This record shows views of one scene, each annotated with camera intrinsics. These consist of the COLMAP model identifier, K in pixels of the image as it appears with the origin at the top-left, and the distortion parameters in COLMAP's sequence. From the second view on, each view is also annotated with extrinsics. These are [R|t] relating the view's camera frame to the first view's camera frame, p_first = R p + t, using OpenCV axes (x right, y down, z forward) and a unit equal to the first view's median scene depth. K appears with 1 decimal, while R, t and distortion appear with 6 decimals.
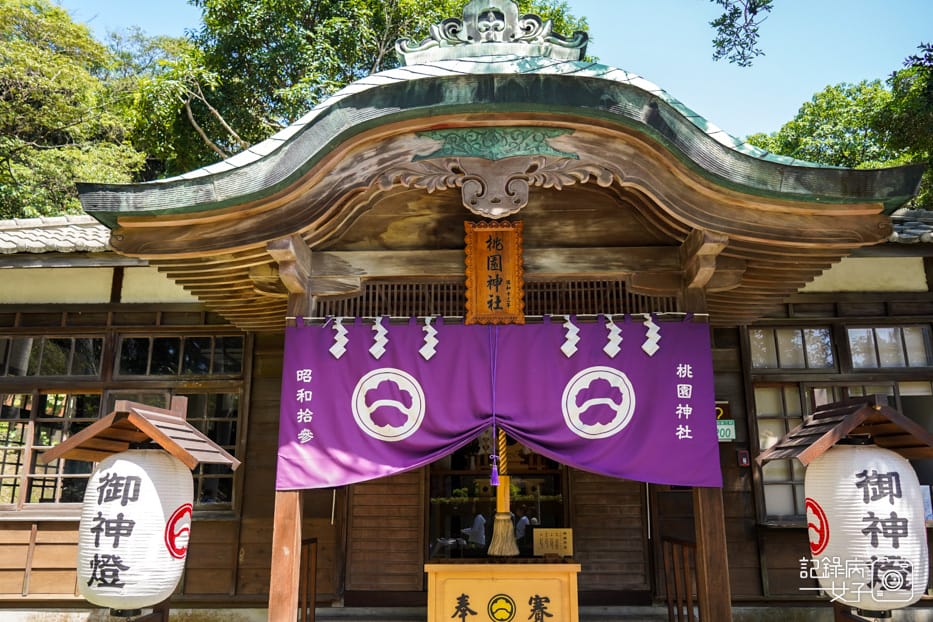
lens RADIAL K [[756.8, 0, 466.5], [0, 756.8, 311.0], [0, 0, 1]] dist [-0.011991, 0.016150]
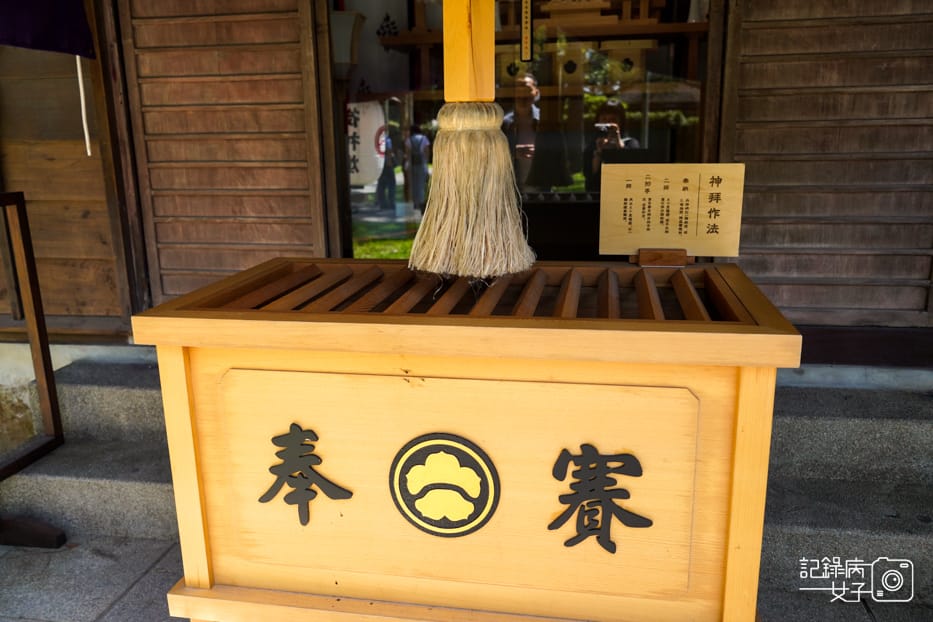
lens RADIAL K [[737.4, 0, 466.5], [0, 737.4, 311.0], [0, 0, 1]] dist [-0.005524, 0.000301]
pose [[0.990183, 0.017871, -0.138631, 0.088535], [0.049781, 0.881674, 0.469226, 0.233413], [0.130613, -0.471521, 0.872129, 0.831122]]
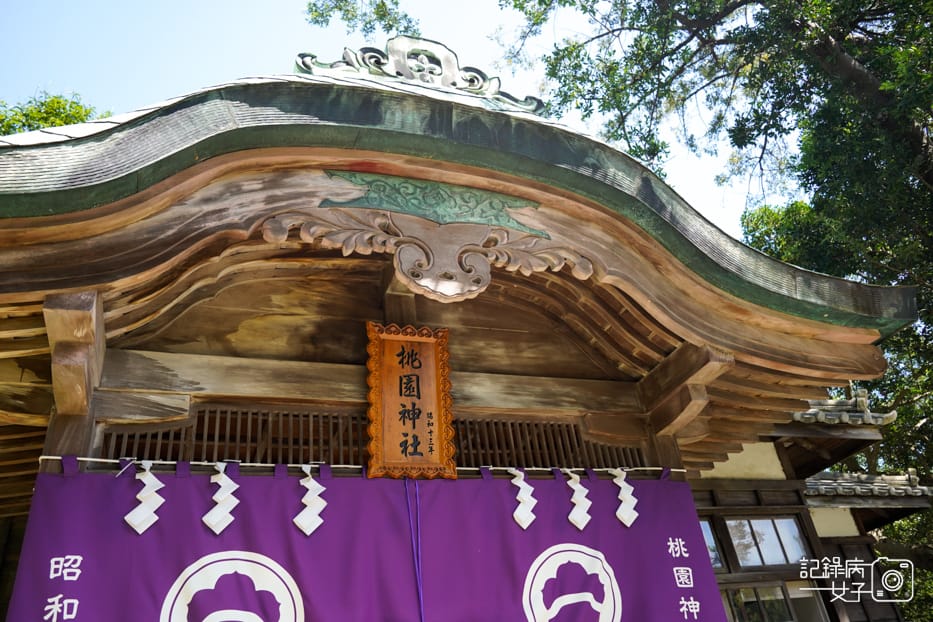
lens RADIAL K [[735.0, 0, 466.5], [0, 735.0, 311.0], [0, 0, 1]] dist [-0.008616, 0.007022]
pose [[0.918271, 0.111142, 0.380033, -0.171231], [0.019556, 0.945895, -0.323884, 0.085054], [-0.395468, 0.304845, 0.866415, 0.401225]]
